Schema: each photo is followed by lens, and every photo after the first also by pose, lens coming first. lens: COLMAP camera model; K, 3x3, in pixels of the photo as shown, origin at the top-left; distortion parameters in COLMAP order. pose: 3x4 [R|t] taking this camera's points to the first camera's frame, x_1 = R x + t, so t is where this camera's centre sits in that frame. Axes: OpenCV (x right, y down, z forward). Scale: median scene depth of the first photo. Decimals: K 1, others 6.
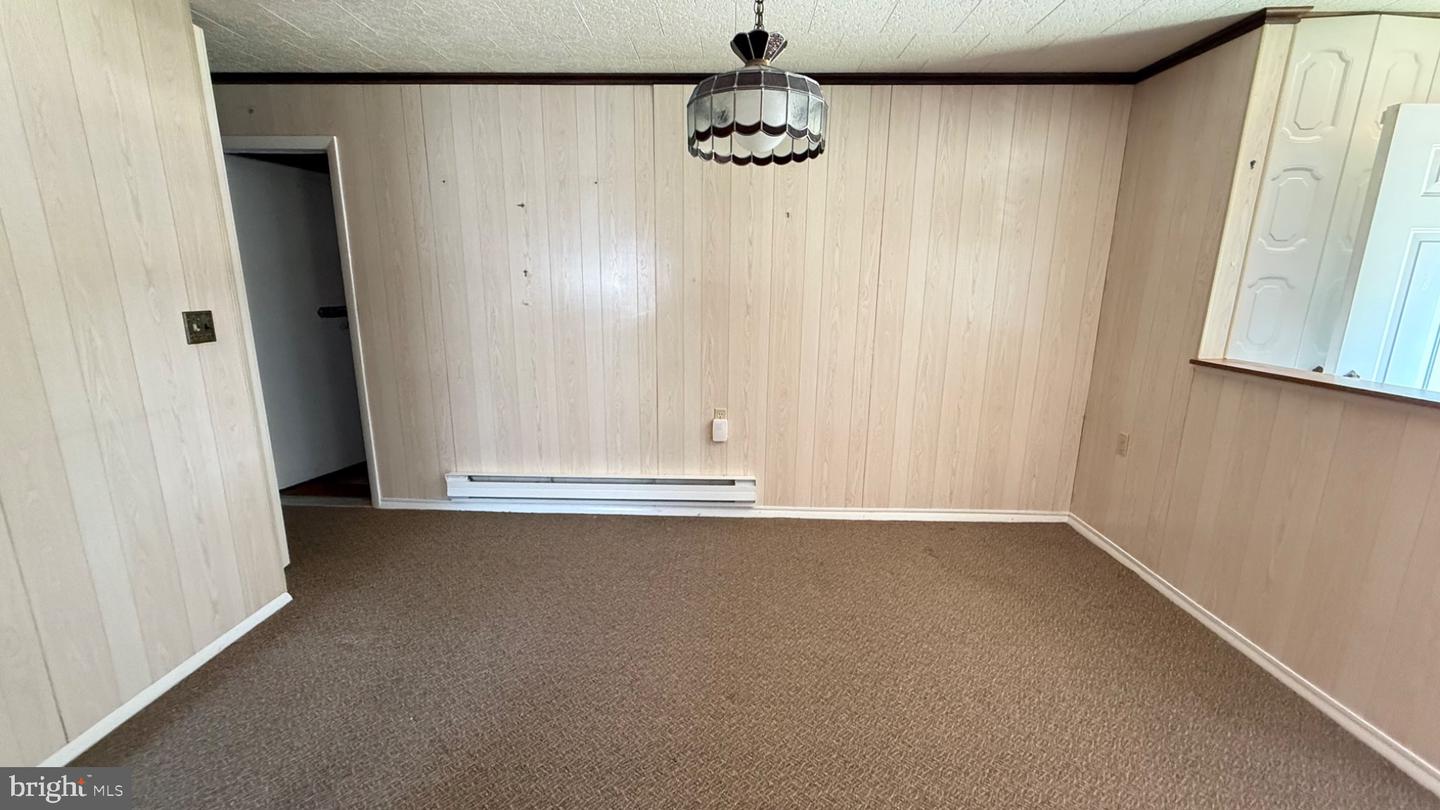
lens RADIAL K [[574.5, 0, 720.9], [0, 574.5, 408.4], [0, 0, 1]] dist [-0.000868, 0.000174]
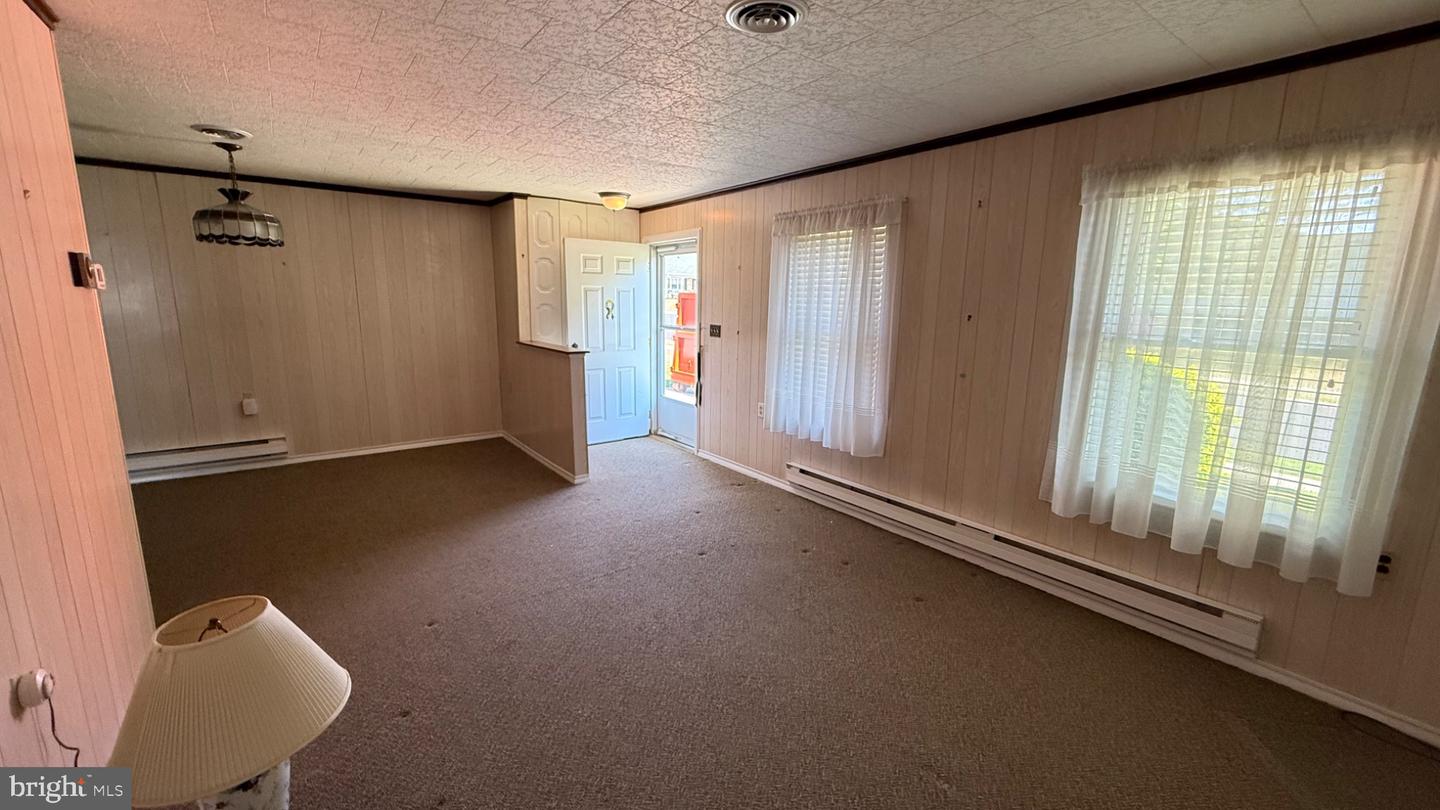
lens RADIAL K [[574.5, 0, 719.9], [0, 574.5, 411.9], [0, 0, 1]] dist [-0.000868, 0.000174]
pose [[0.785440, -0.116271, 0.607919, 0.049499], [0.127841, 0.991493, 0.024461, 0.173563], [-0.605592, 0.058504, 0.793622, -0.911254]]
